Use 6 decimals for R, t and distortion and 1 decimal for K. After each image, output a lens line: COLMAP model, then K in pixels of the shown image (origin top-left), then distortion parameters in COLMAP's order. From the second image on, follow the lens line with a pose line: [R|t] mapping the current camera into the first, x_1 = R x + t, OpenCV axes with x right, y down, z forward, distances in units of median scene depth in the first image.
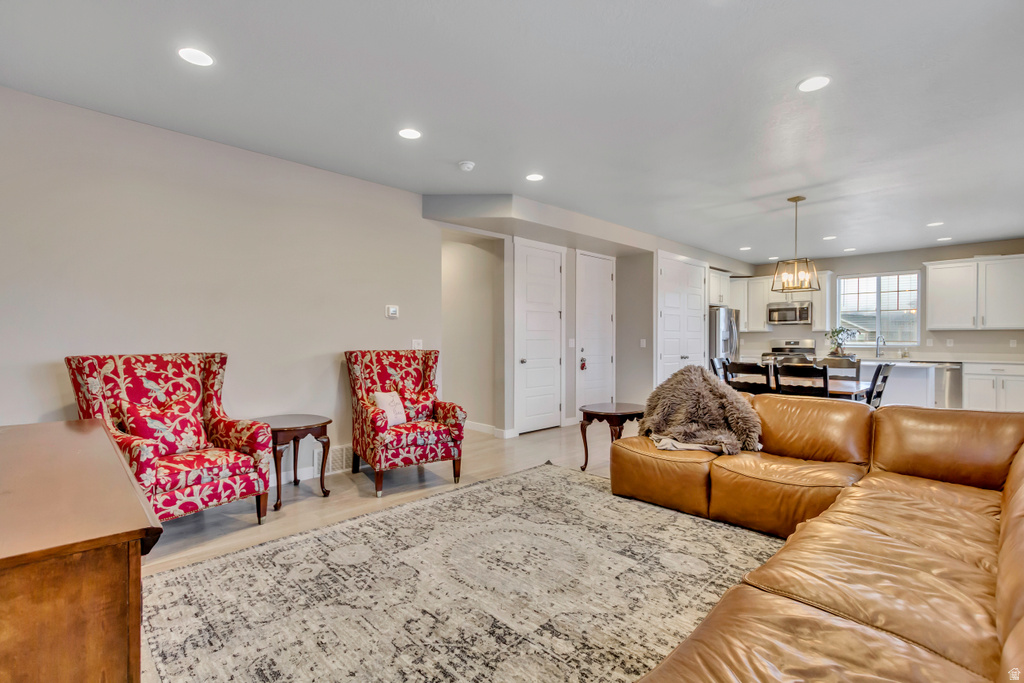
lens RADIAL K [[470.7, 0, 520.3], [0, 470.7, 341.3], [0, 0, 1]] dist [0.017792, -0.002079]
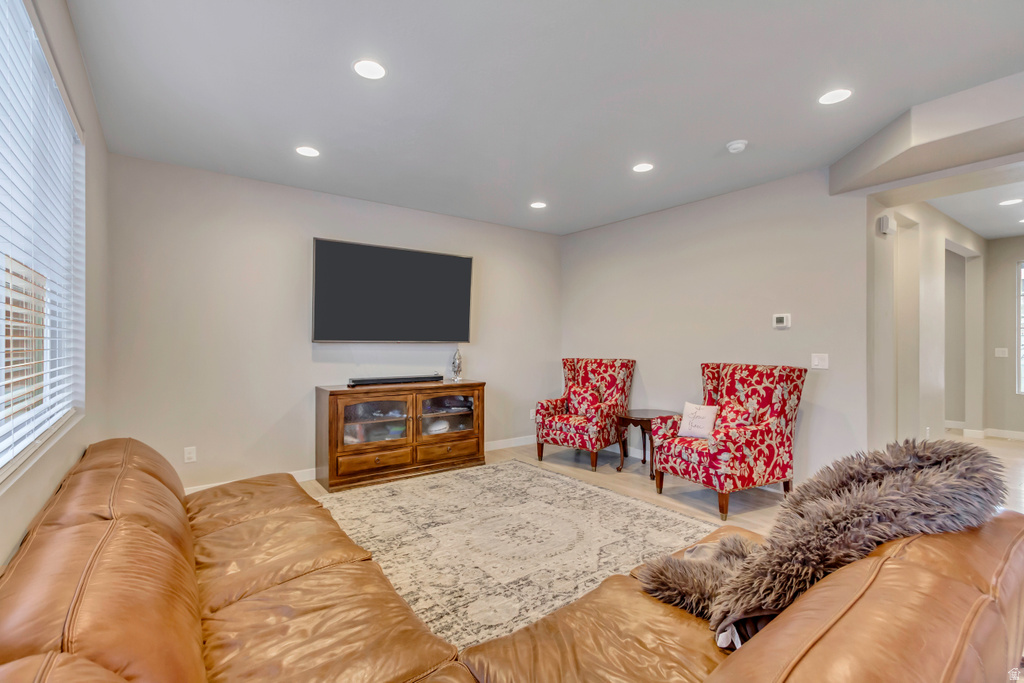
lens RADIAL K [[470.7, 0, 509.9], [0, 470.7, 340.2], [0, 0, 1]] dist [0.017792, -0.002079]
pose [[-0.141807, -0.008013, -0.989862, 1.033996], [-0.006812, 0.999951, -0.007119, -0.027835], [0.989871, 0.005734, -0.141855, 0.971272]]
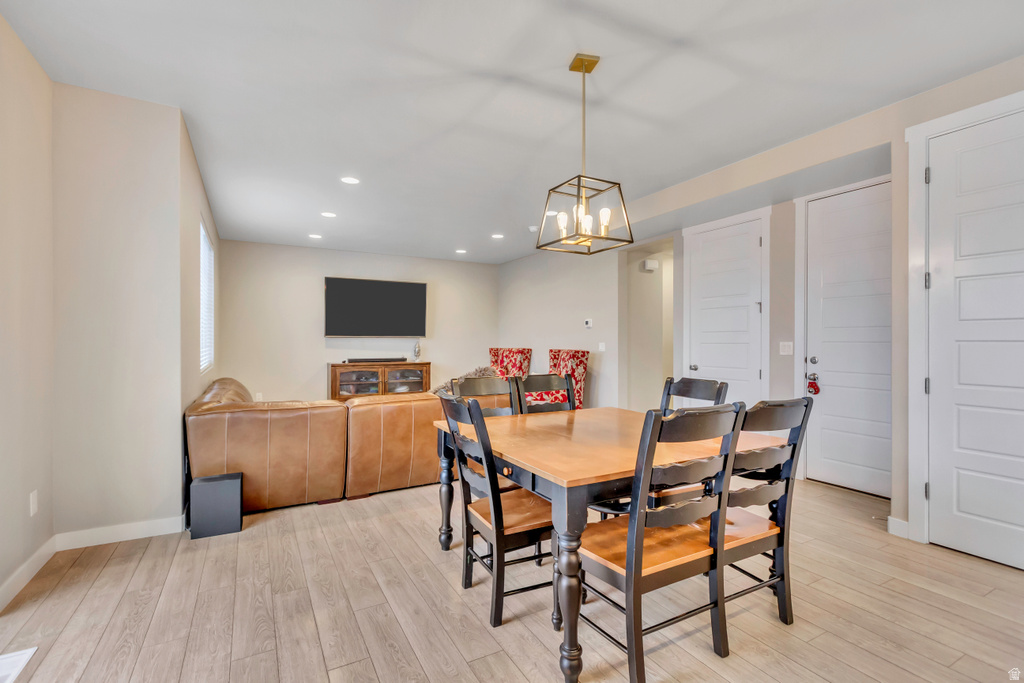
lens RADIAL K [[470.7, 0, 507.7], [0, 470.7, 344.3], [0, 0, 1]] dist [0.017792, -0.002079]
pose [[-0.273924, 0.003566, -0.961745, 1.841722], [-0.006443, 0.999964, 0.005543, -0.008178], [0.961730, 0.007715, -0.273891, 1.792944]]
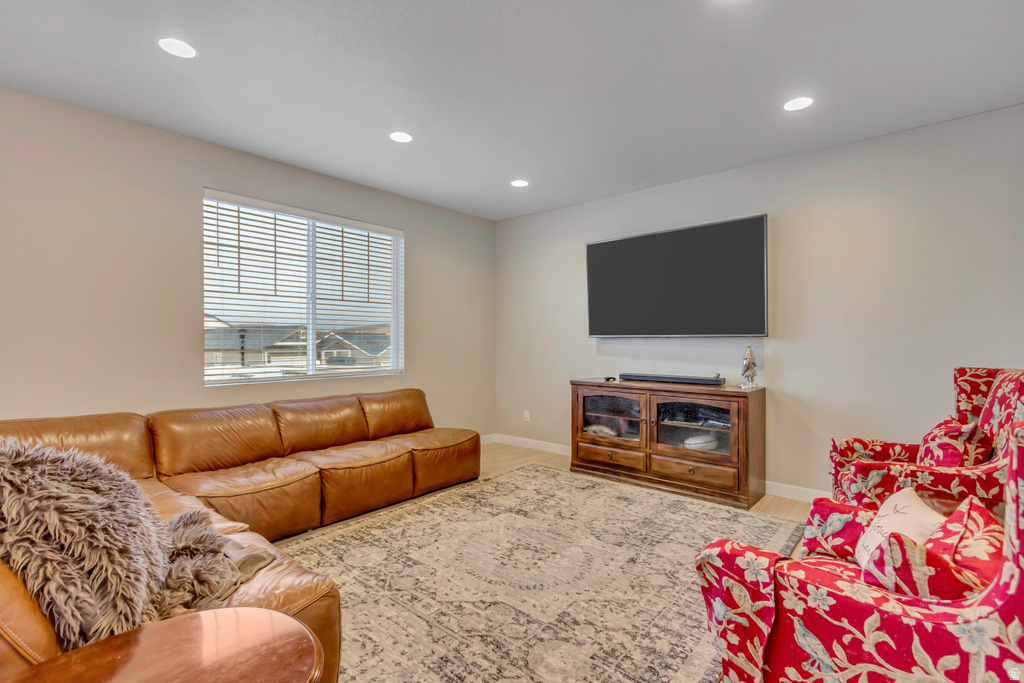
lens RADIAL K [[470.7, 0, 516.5], [0, 470.7, 339.4], [0, 0, 1]] dist [0.017792, -0.002079]
pose [[-0.997211, -0.003259, -0.074557, 0.070000], [-0.003236, 0.999995, -0.000427, -0.021091], [0.074558, -0.000185, -0.997217, 1.766561]]
